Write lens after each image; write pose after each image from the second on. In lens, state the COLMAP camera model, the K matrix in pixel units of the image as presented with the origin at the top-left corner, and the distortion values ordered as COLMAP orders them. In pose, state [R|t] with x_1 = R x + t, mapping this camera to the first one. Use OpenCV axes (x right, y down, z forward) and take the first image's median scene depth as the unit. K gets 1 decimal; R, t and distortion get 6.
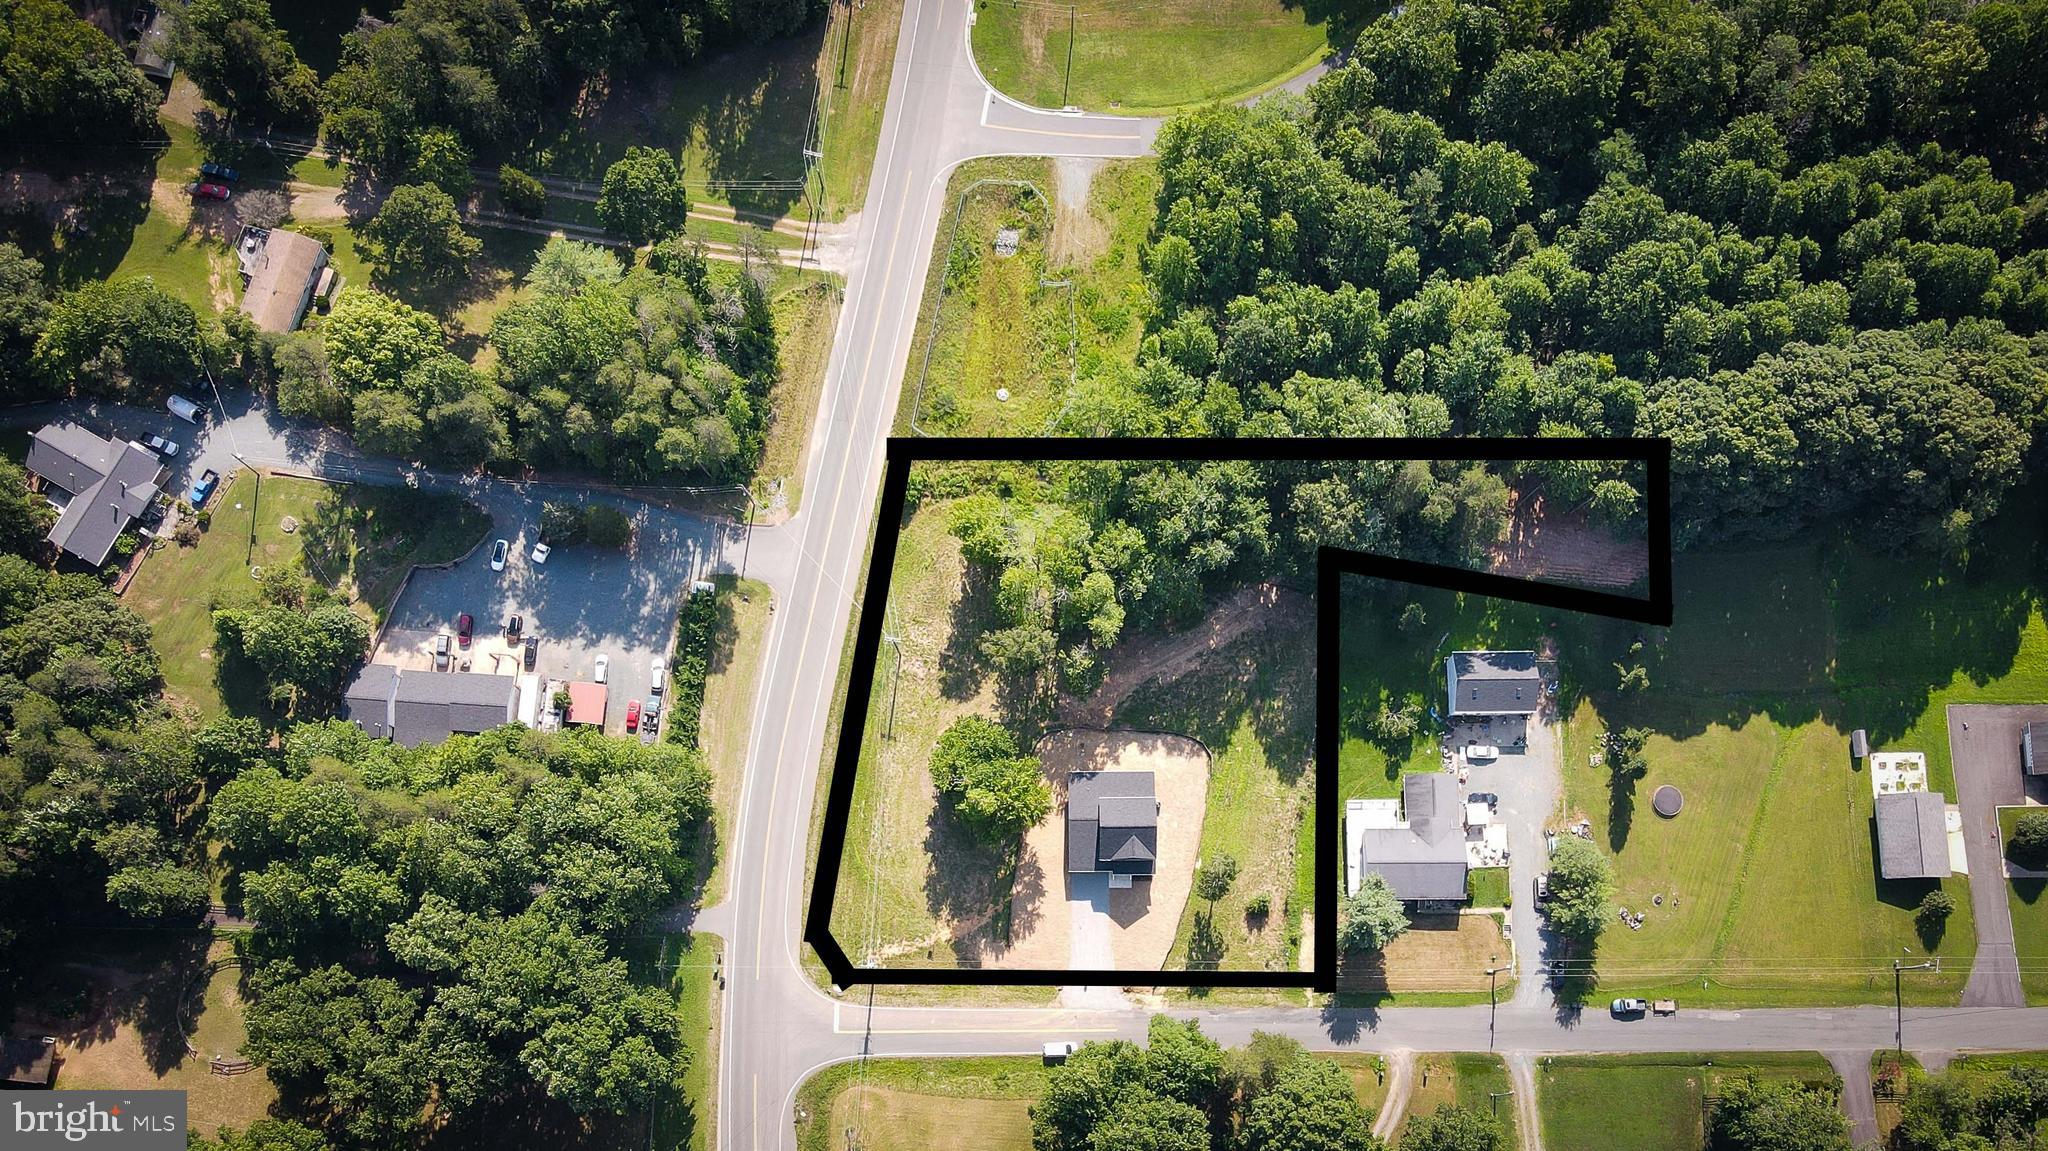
lens RADIAL K [[1476.6, 0, 1101.3], [0, 1476.6, 571.1], [0, 0, 1]] dist [0.003884, -0.001956]
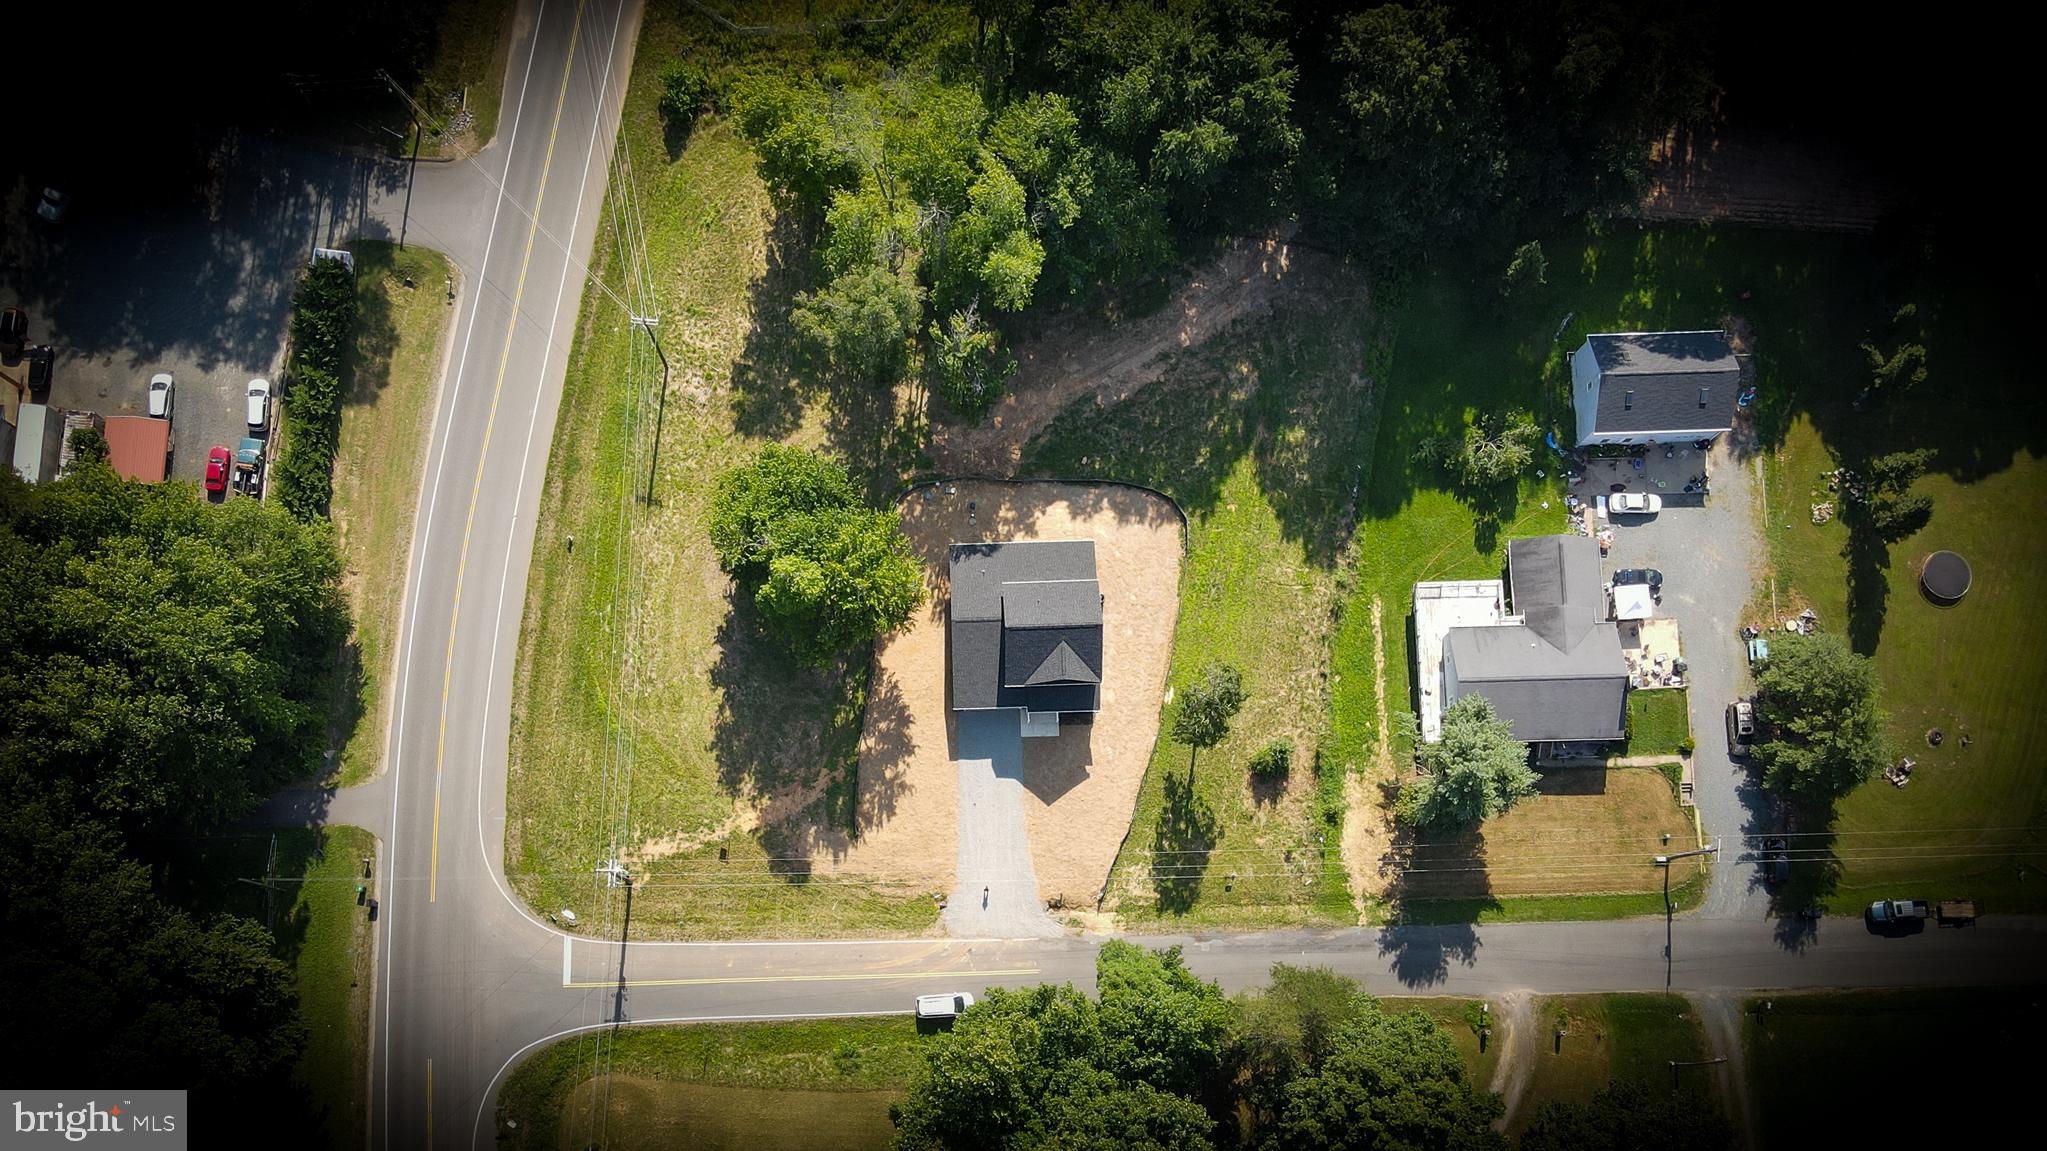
lens RADIAL K [[1436.8, 0, 1014.6], [0, 1436.8, 619.3], [0, 0, 1]] dist [0.007431, 0.007721]
pose [[0.999547, -0.017393, 0.024555, -0.010901], [0.016270, 0.998846, 0.045180, 0.140682], [-0.025313, -0.044760, 0.998677, 0.421388]]
